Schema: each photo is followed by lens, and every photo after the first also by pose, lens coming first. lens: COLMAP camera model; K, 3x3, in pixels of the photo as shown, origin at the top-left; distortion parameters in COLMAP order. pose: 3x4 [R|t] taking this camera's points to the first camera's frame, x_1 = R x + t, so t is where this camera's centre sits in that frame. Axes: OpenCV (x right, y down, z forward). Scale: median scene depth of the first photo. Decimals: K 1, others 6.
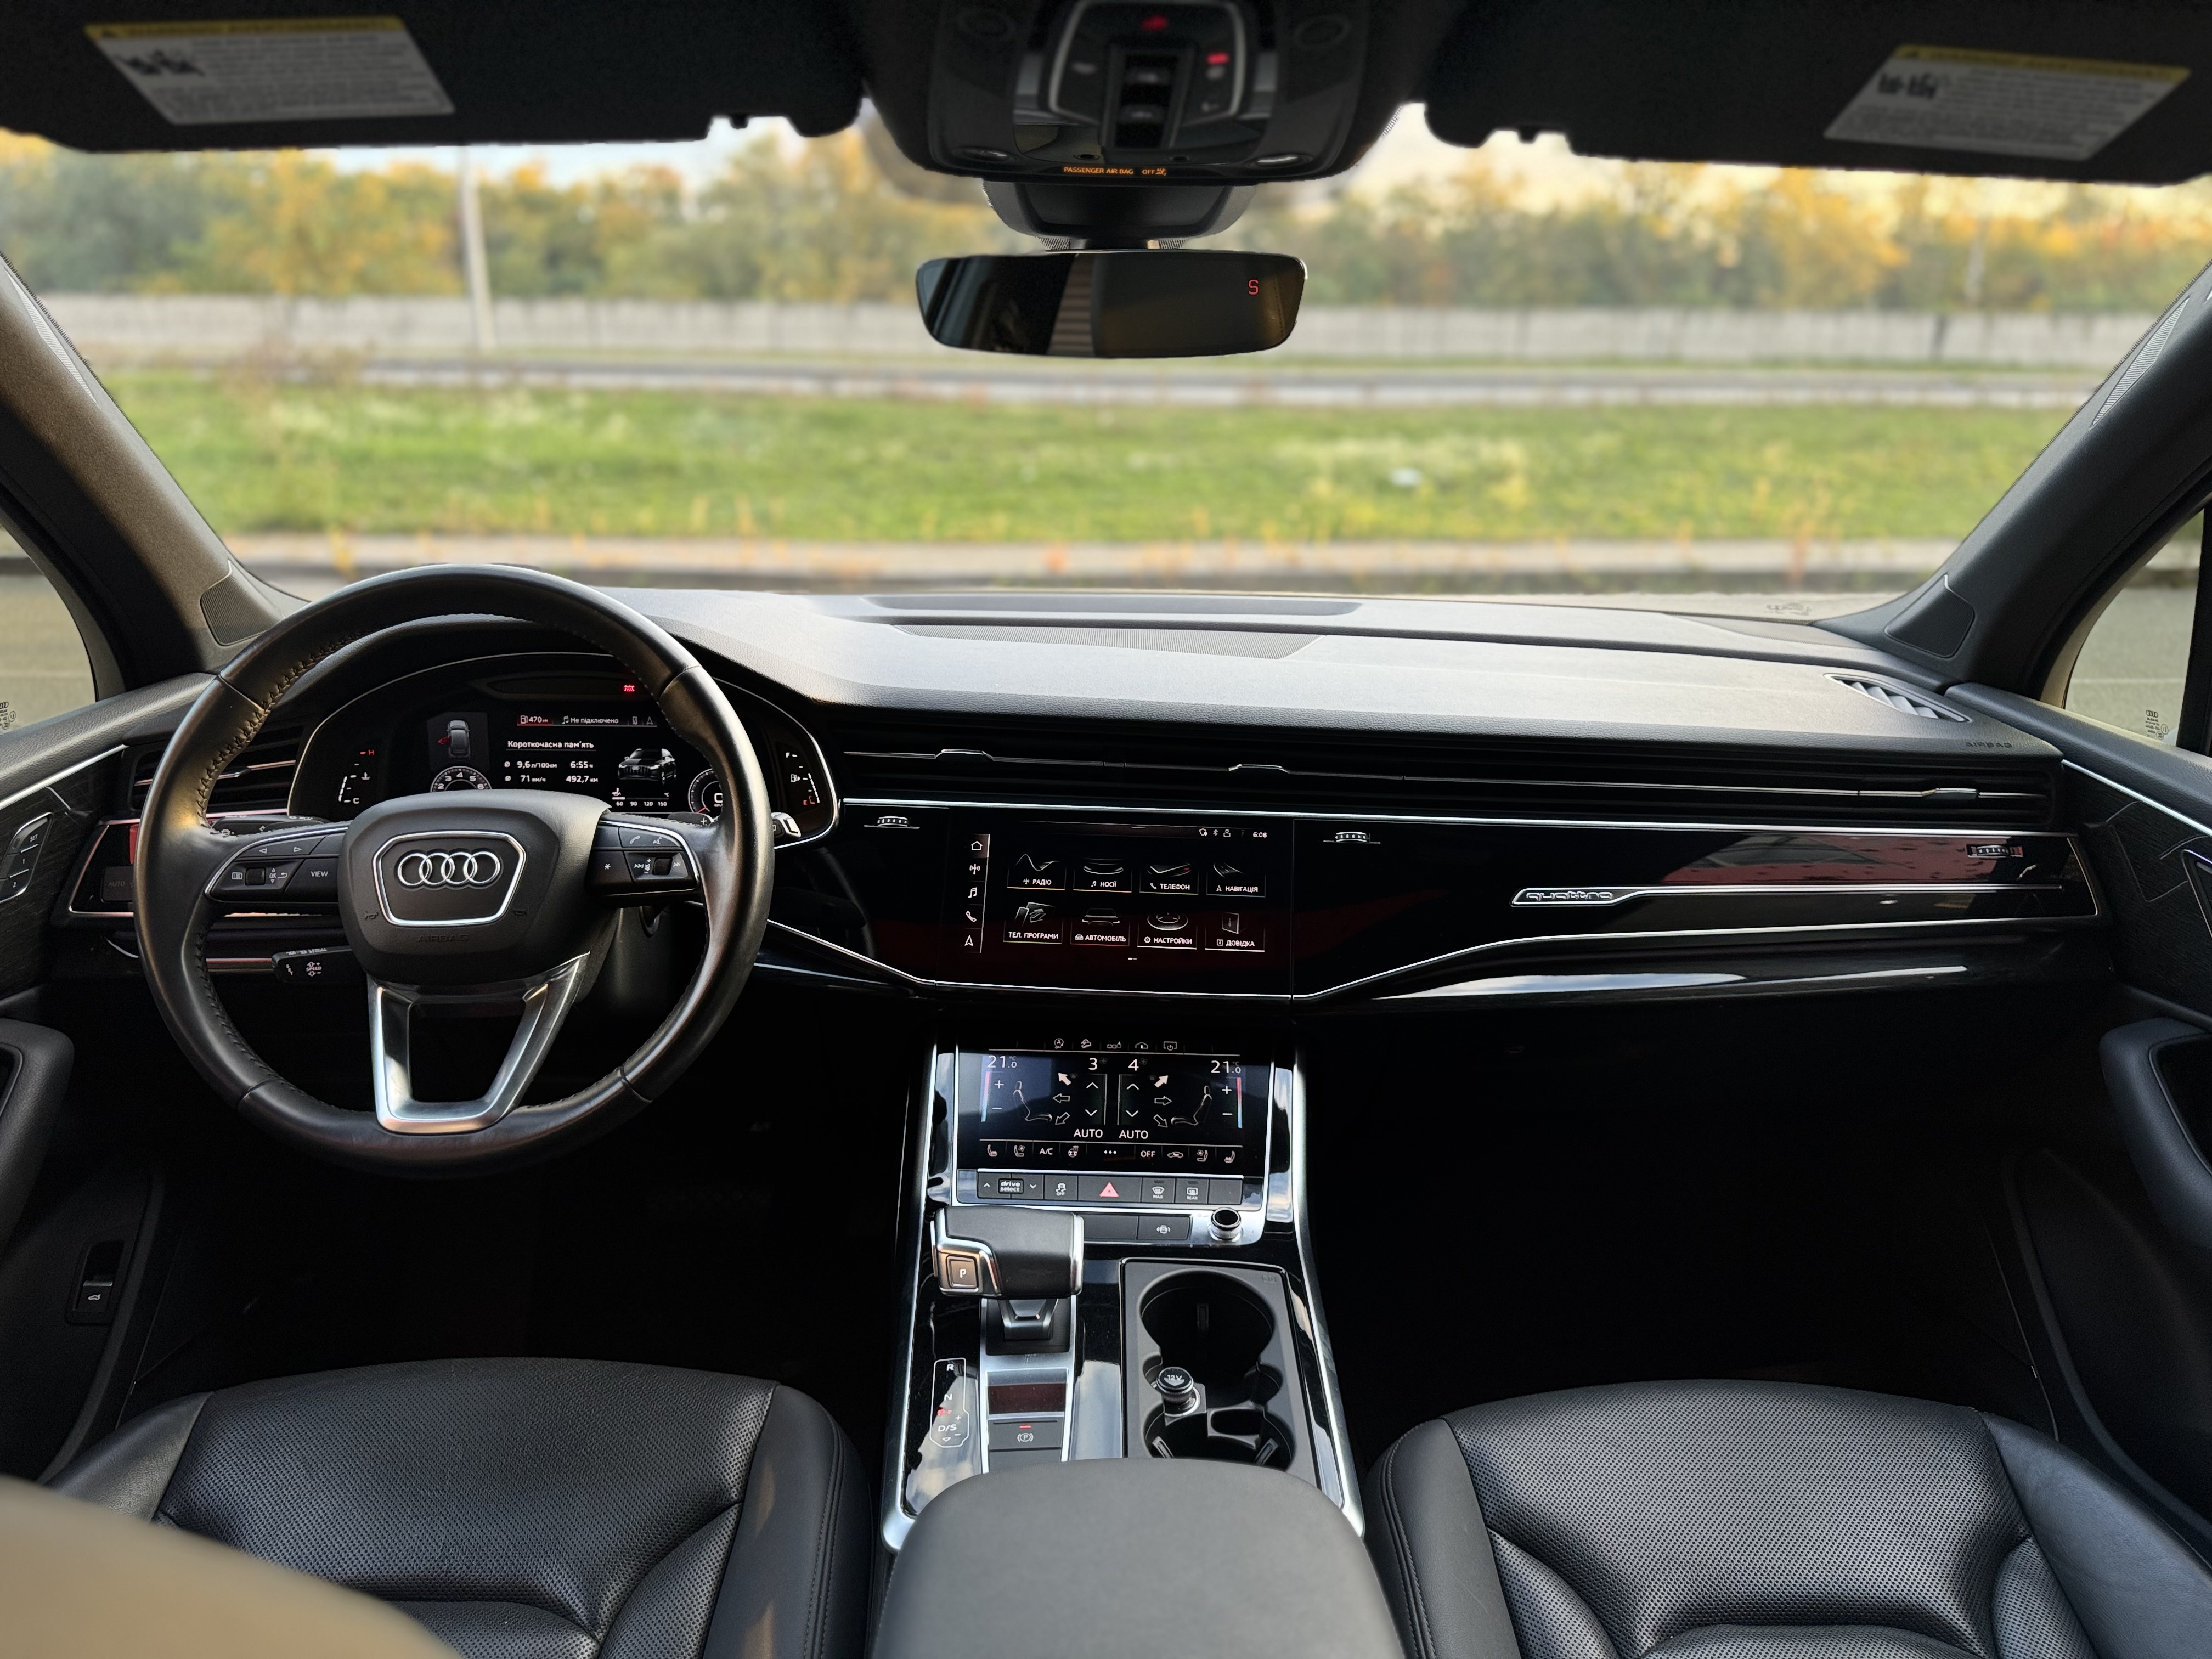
lens RADIAL K [[1571.0, 0, 1106.0], [0, 1571.0, 829.5], [0, 0, 1]] dist [-0.003057, -0.005377]
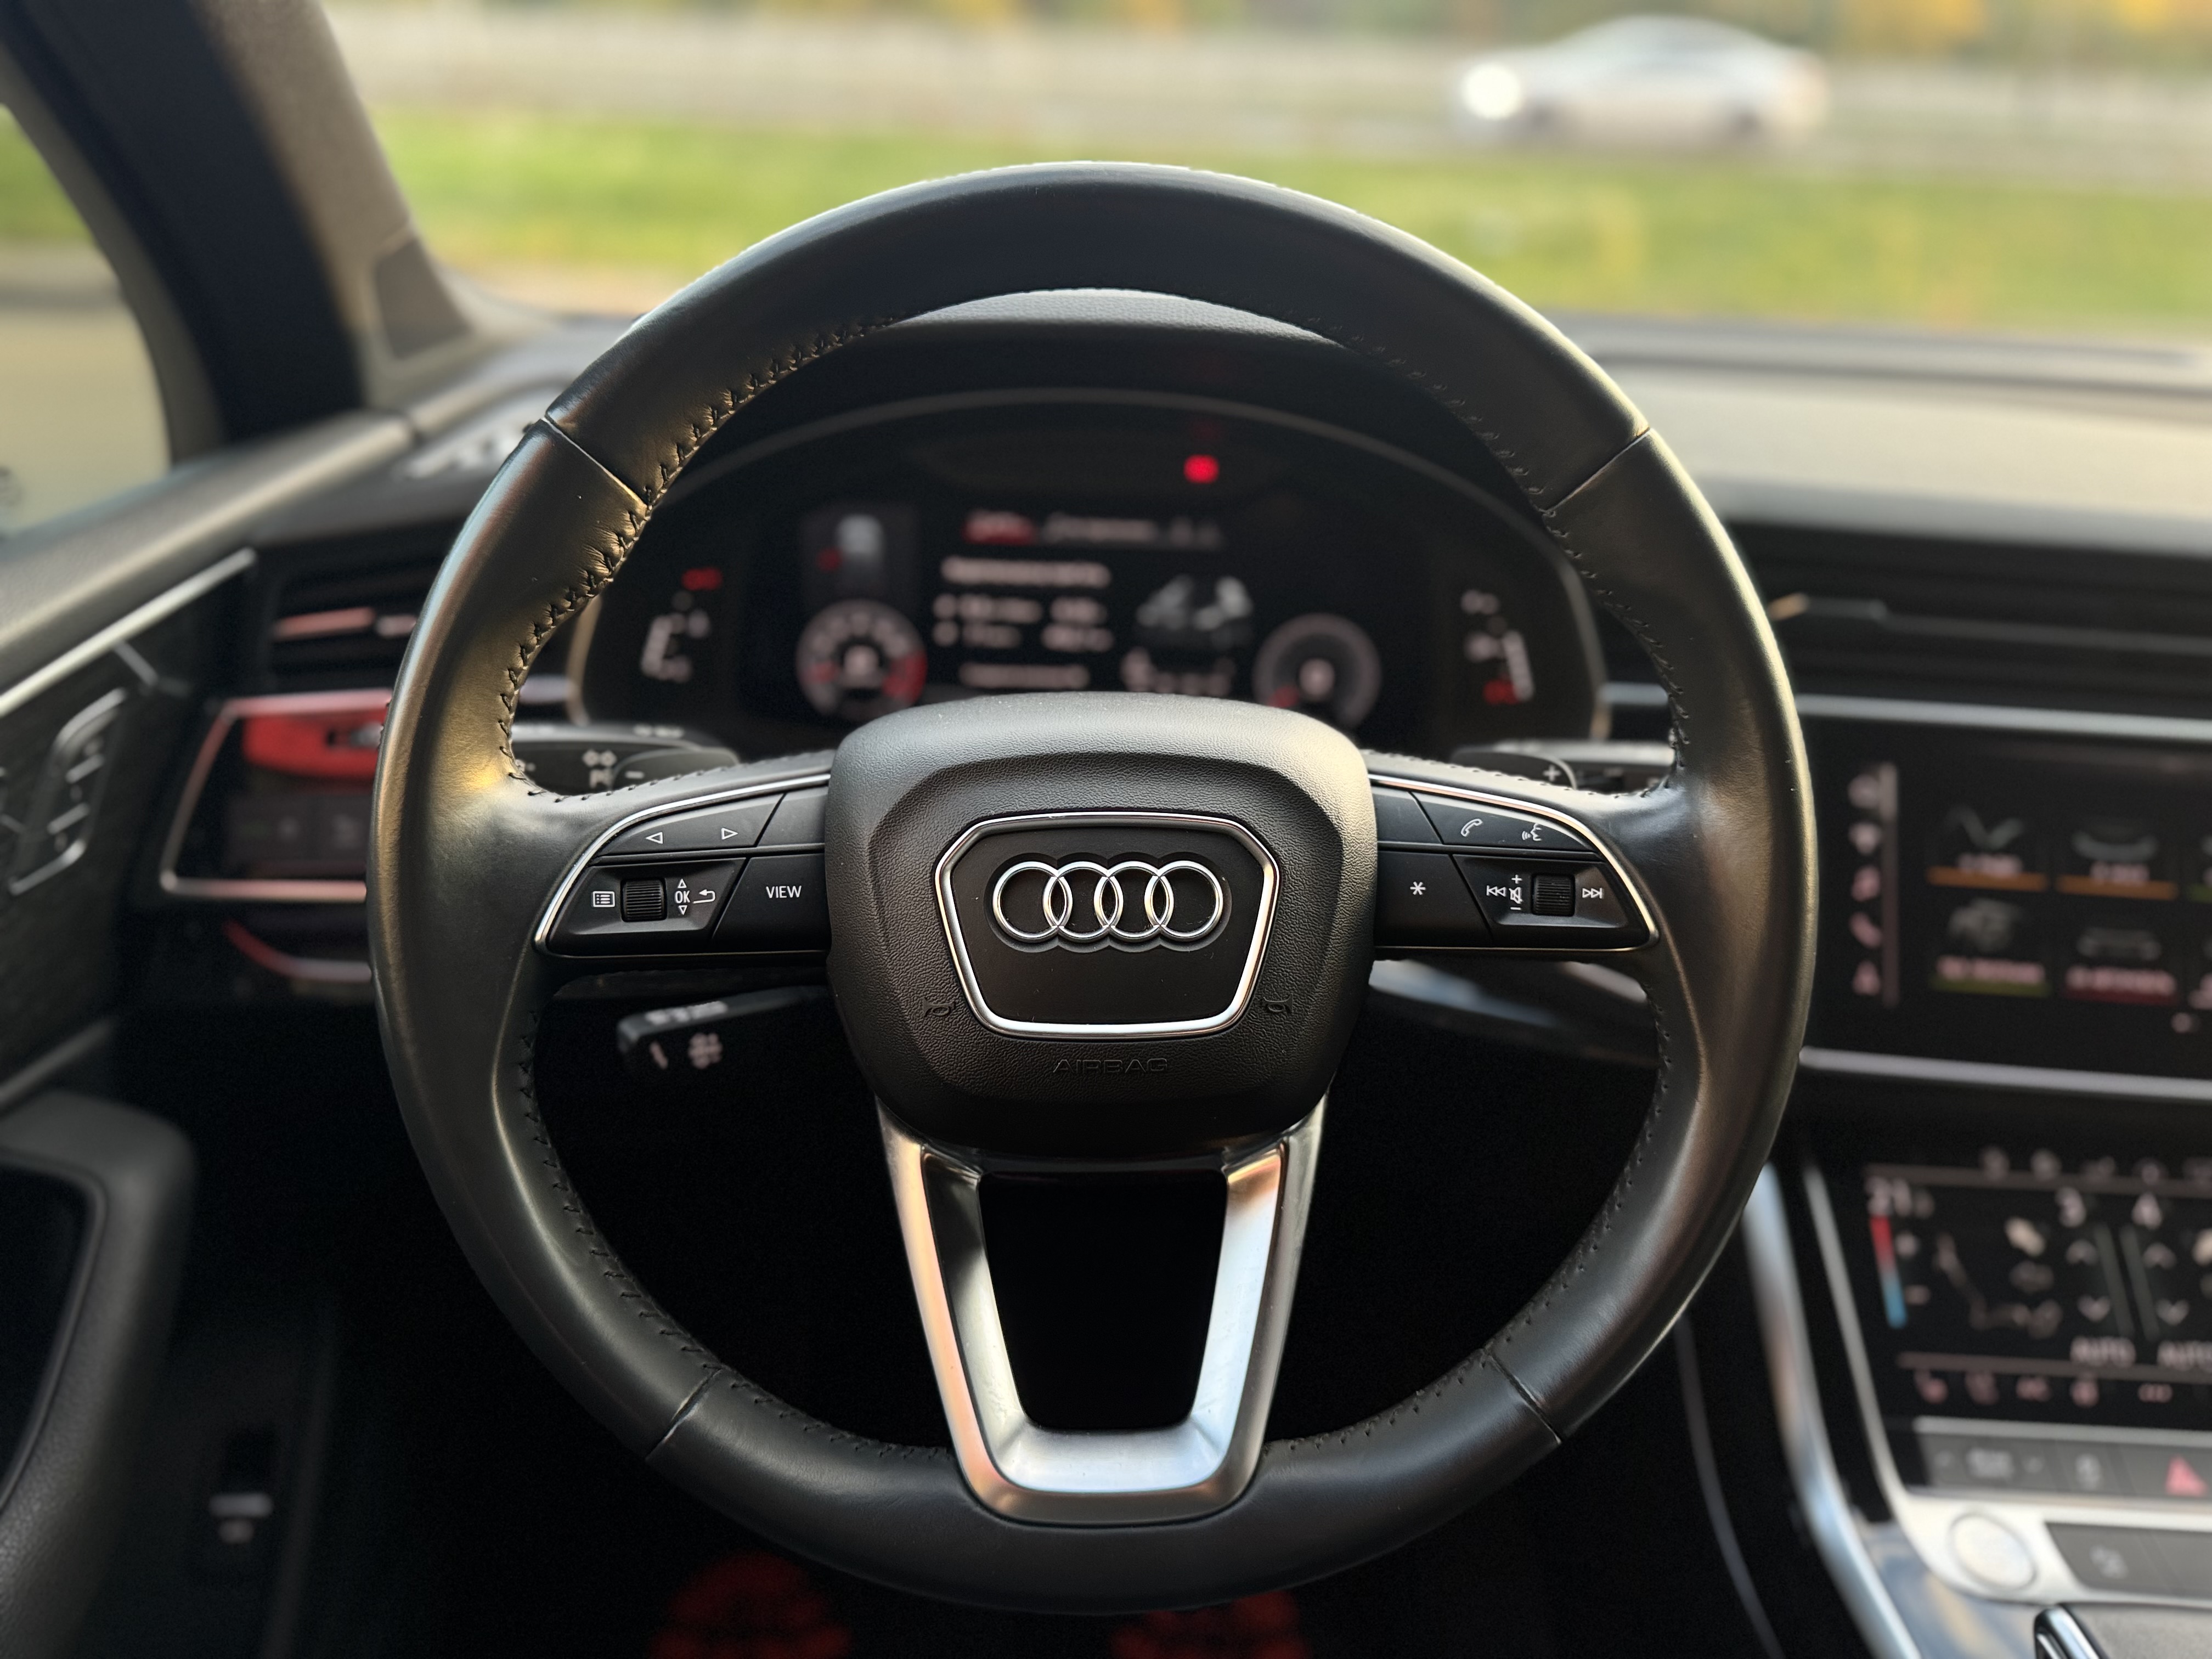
lens RADIAL K [[1559.9, 0, 1055.0], [0, 1559.9, 852.5], [0, 0, 1]] dist [0.020119, -0.003020]
pose [[0.999485, 0.029889, -0.011638, -0.392205], [-0.027799, 0.988216, 0.150523, -0.046598], [0.016000, -0.150122, 0.988538, 0.534627]]
